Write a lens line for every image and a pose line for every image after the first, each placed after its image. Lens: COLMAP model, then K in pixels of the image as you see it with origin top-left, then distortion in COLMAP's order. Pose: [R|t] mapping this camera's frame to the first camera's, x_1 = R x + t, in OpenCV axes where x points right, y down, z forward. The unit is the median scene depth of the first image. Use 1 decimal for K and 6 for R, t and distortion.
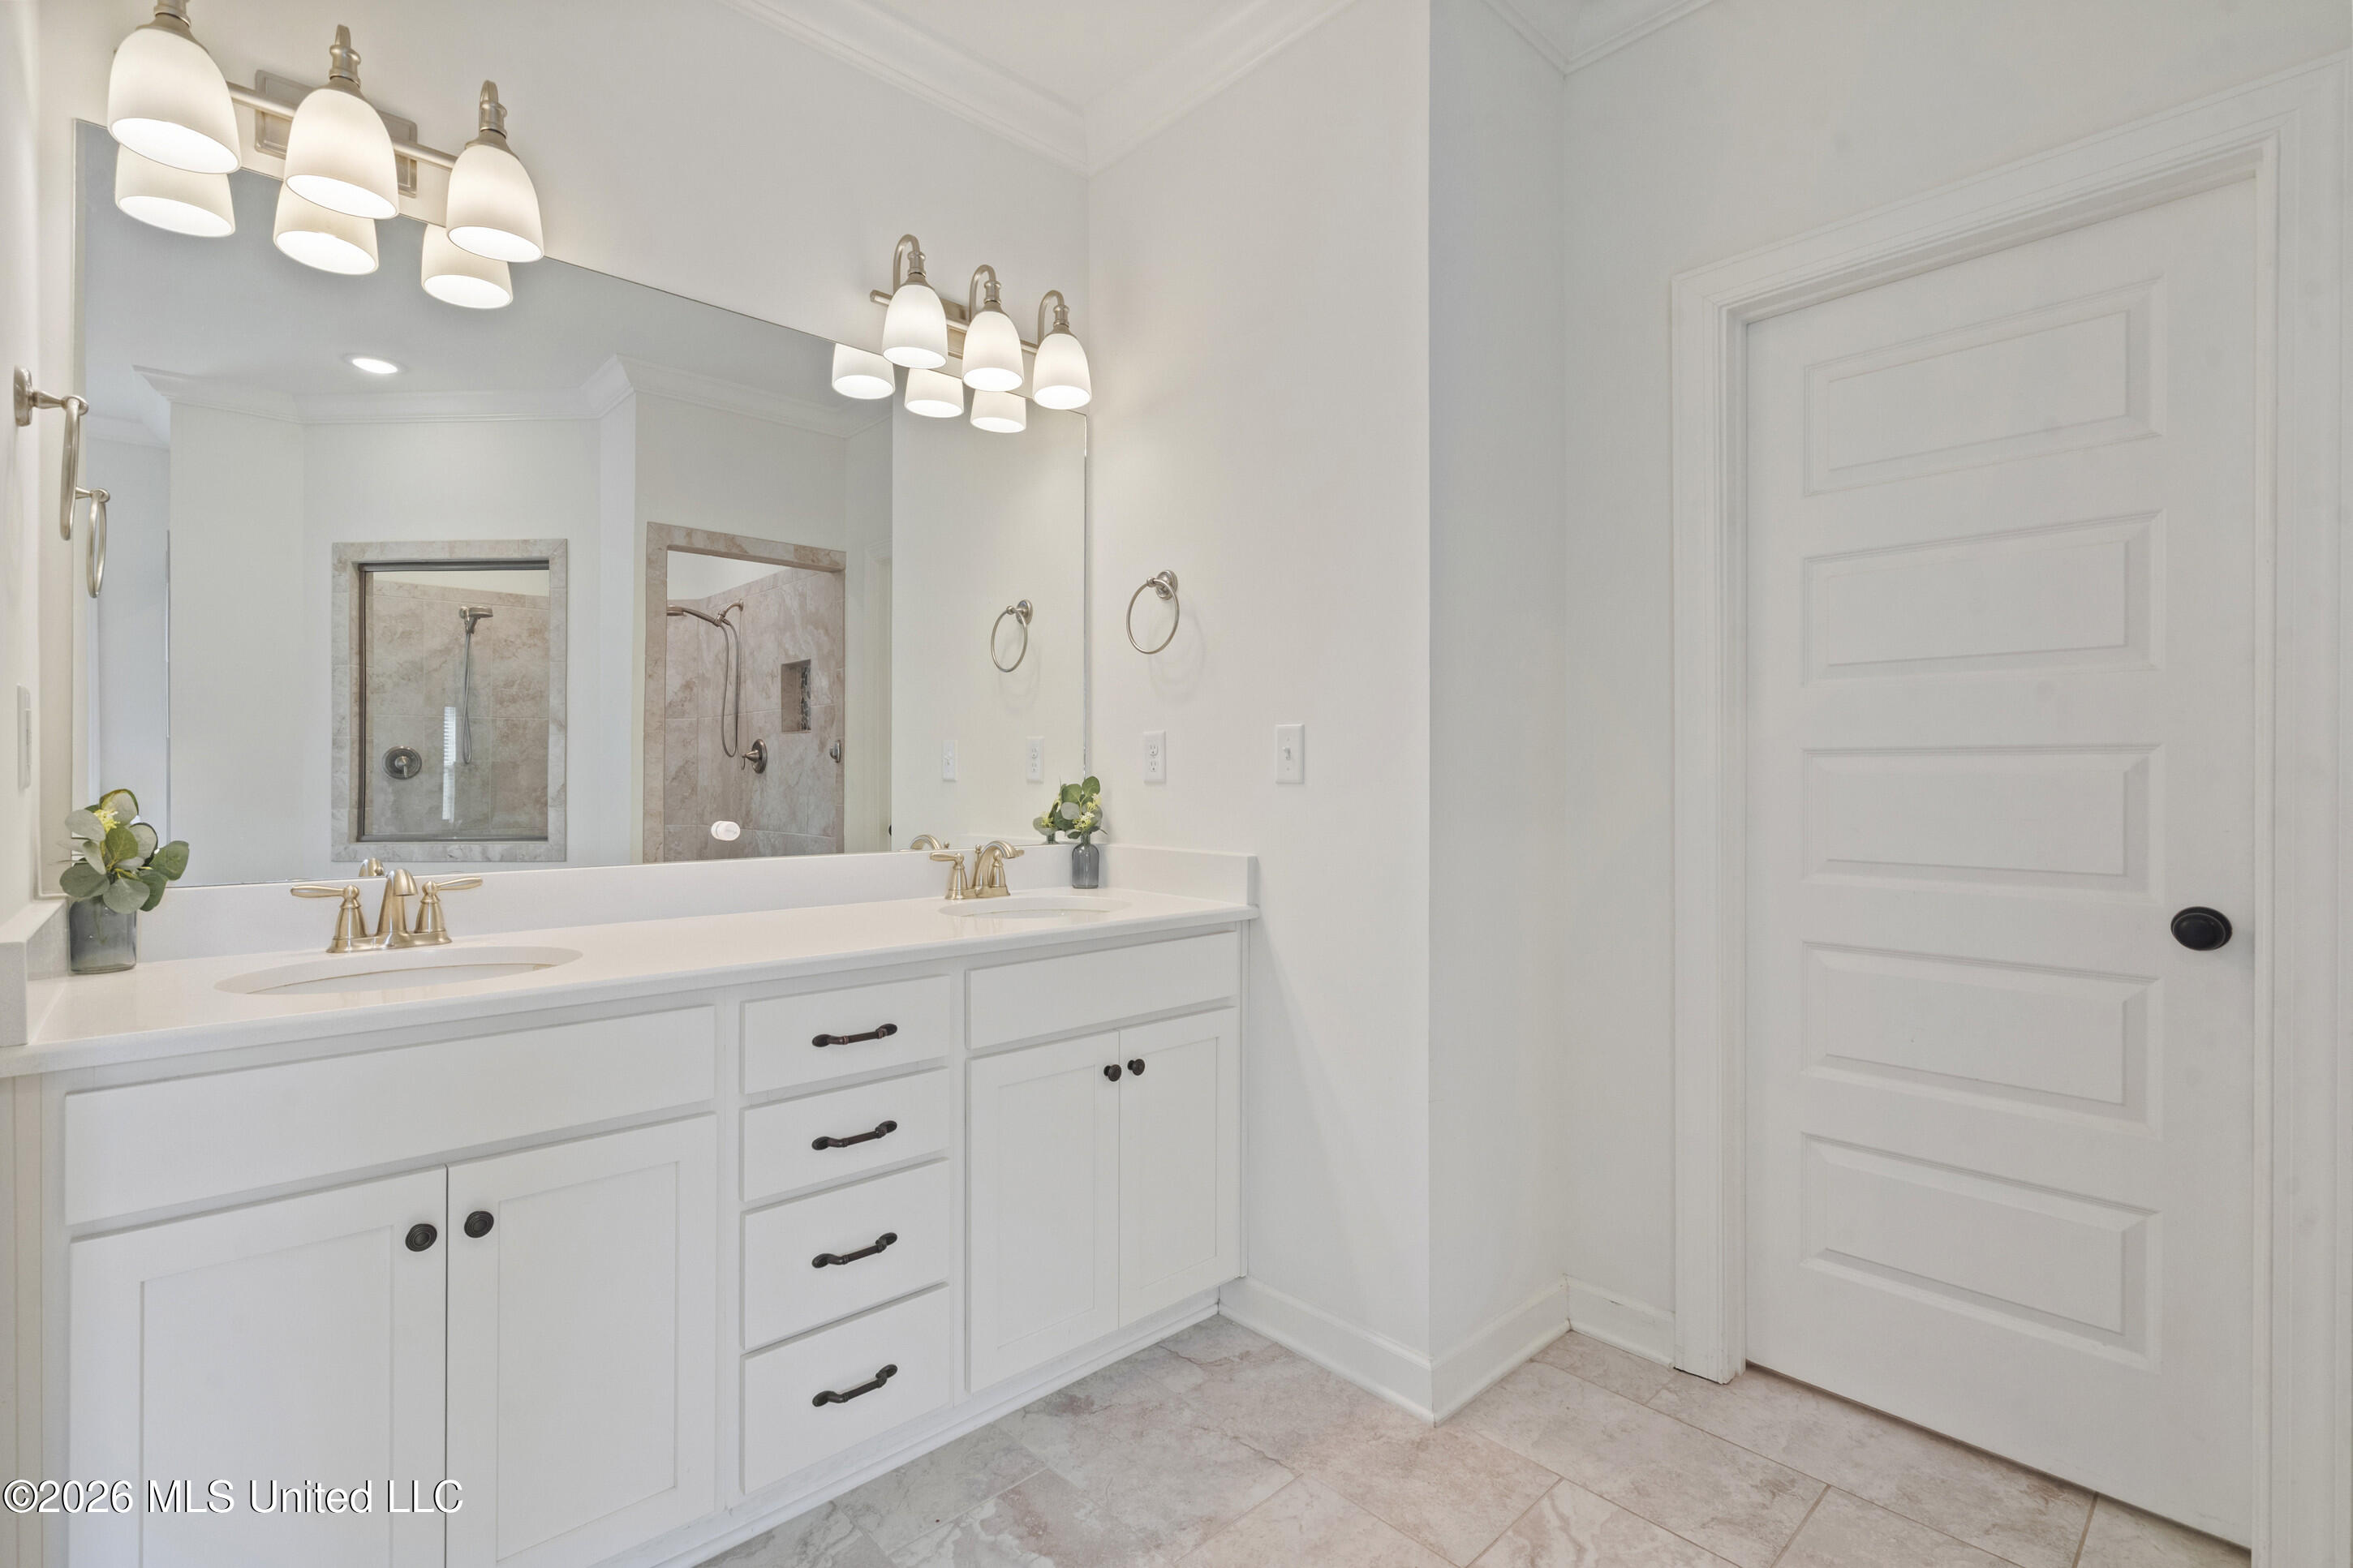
lens RADIAL K [[1077.5, 0, 1184.4], [0, 1077.5, 773.1], [0, 0, 1]] dist [-0.002217, 0.000042]
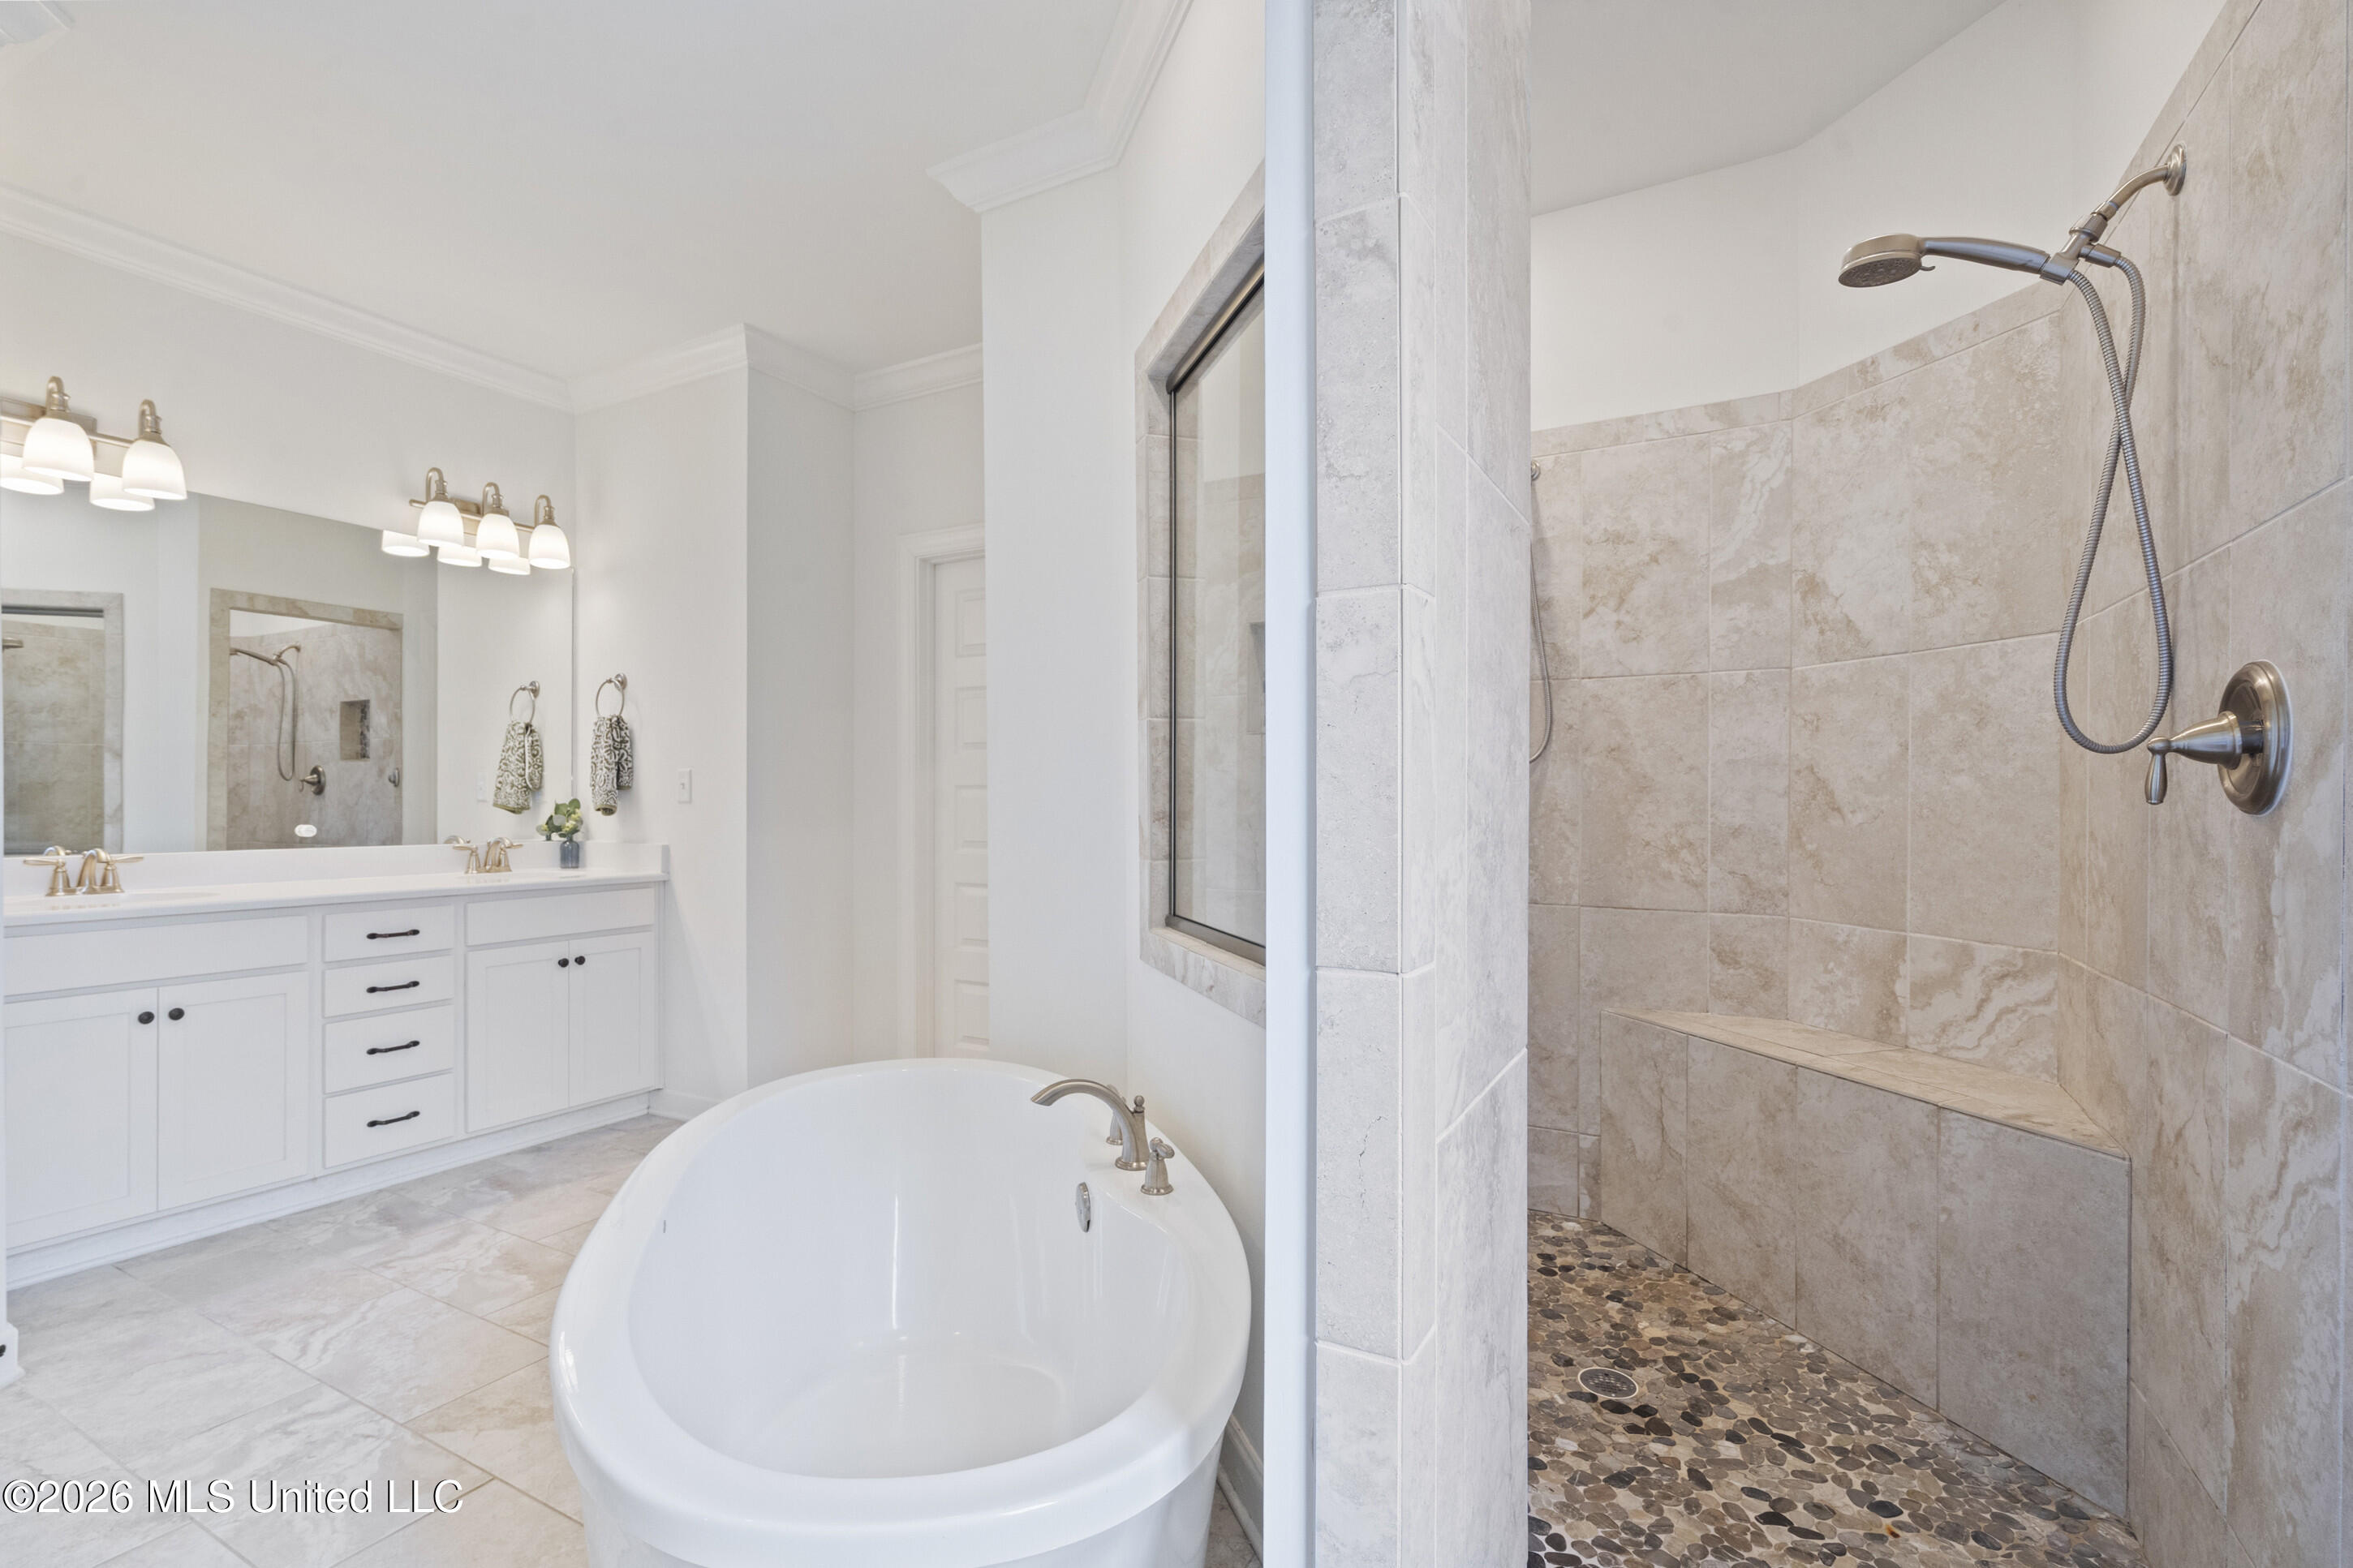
lens RADIAL K [[1077.5, 0, 1170.4], [0, 1077.5, 805.5], [0, 0, 1]] dist [-0.002217, 0.000042]
pose [[0.954514, 0.001175, 0.298165, 0.279887], [-0.003615, 0.999964, 0.007632, -0.001662], [-0.298145, -0.008363, 0.954484, -0.781434]]
